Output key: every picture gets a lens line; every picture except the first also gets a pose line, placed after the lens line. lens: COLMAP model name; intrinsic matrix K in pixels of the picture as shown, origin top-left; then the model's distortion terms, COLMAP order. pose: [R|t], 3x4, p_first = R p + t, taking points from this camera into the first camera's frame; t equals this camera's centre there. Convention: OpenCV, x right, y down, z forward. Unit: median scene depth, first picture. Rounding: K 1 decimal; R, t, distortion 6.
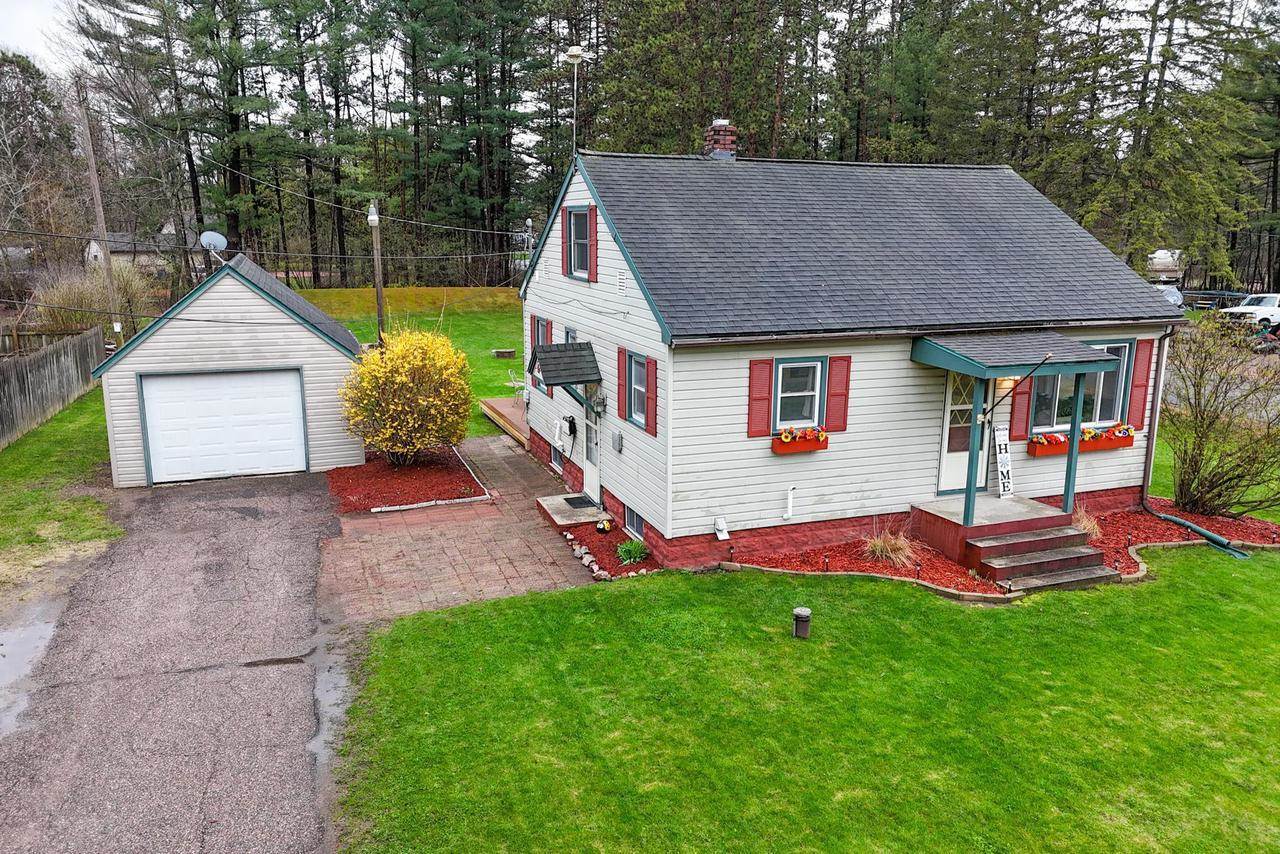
lens RADIAL K [[935.2, 0, 637.1], [0, 935.2, 426.0], [0, 0, 1]] dist [0.093244, -0.101249]
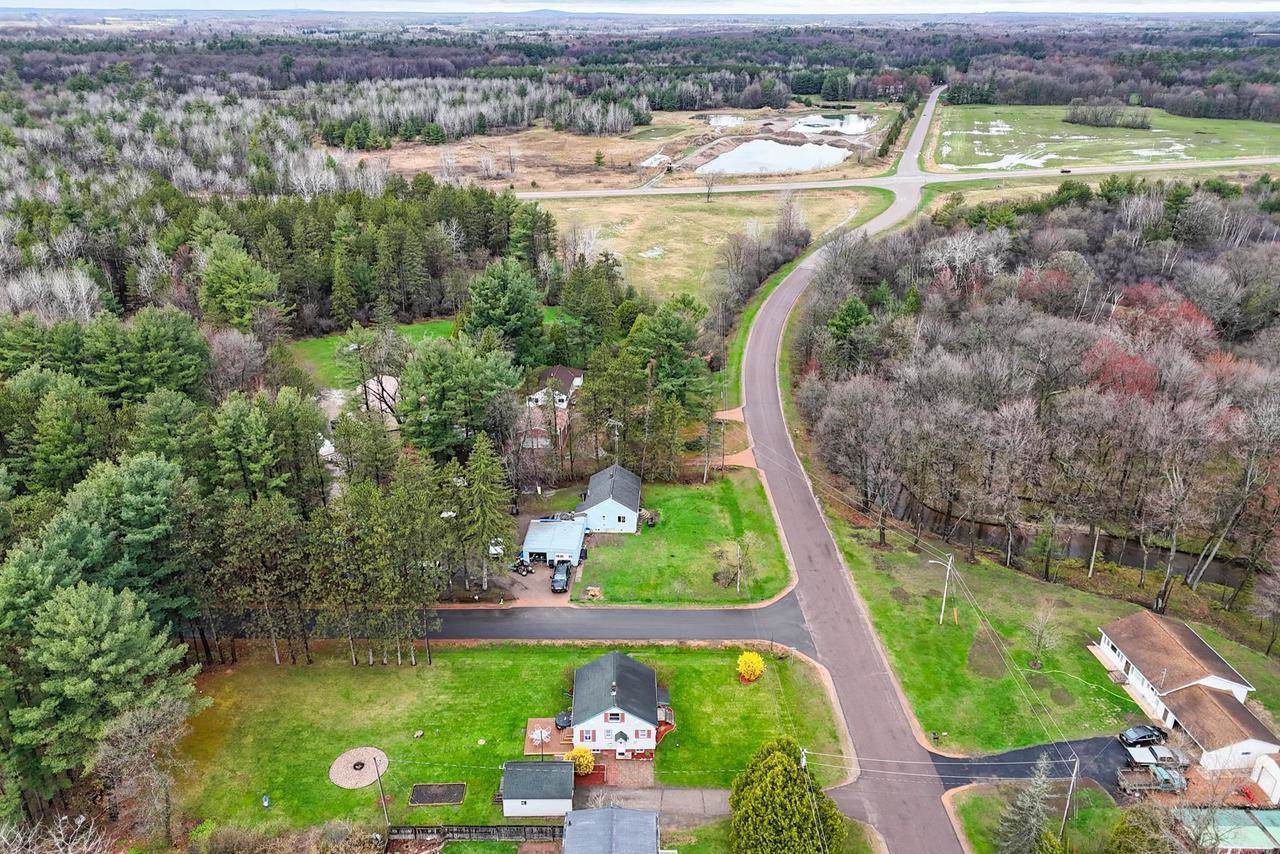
lens RADIAL K [[935.2, 0, 637.1], [0, 935.2, 426.0], [0, 0, 1]] dist [0.093244, -0.101249]
pose [[0.338372, -0.379277, 0.861193, -5.171387], [0.195859, 0.923521, 0.329771, -4.460808], [-0.920404, 0.057087, 0.386778, -1.779419]]
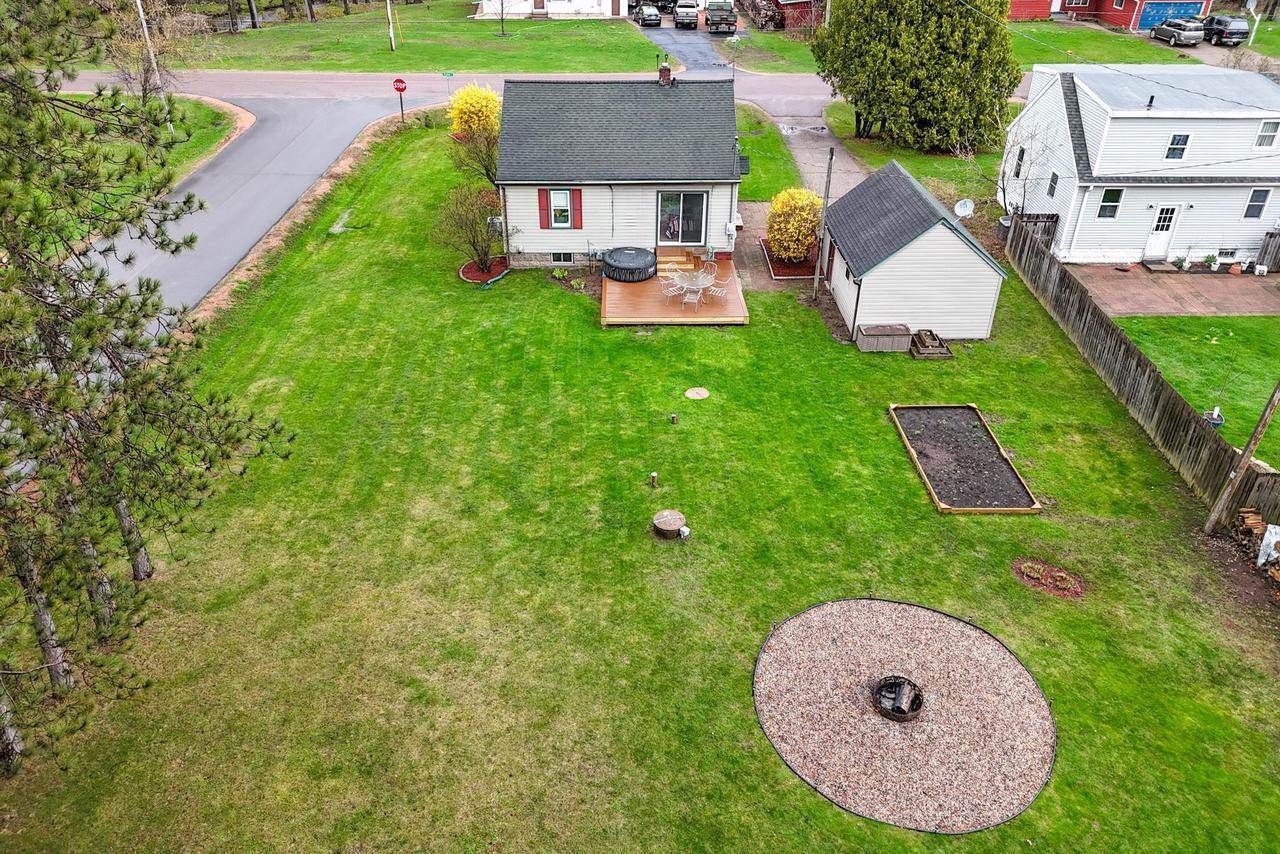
lens RADIAL K [[929.6, 0, 637.5], [0, 929.6, 430.1], [0, 0, 1]] dist [0.090580, -0.078502]
pose [[-0.941835, -0.187795, 0.278712, -0.757914], [0.058174, 0.725696, 0.685552, -1.473657], [-0.331003, 0.661890, -0.672561, 3.725546]]
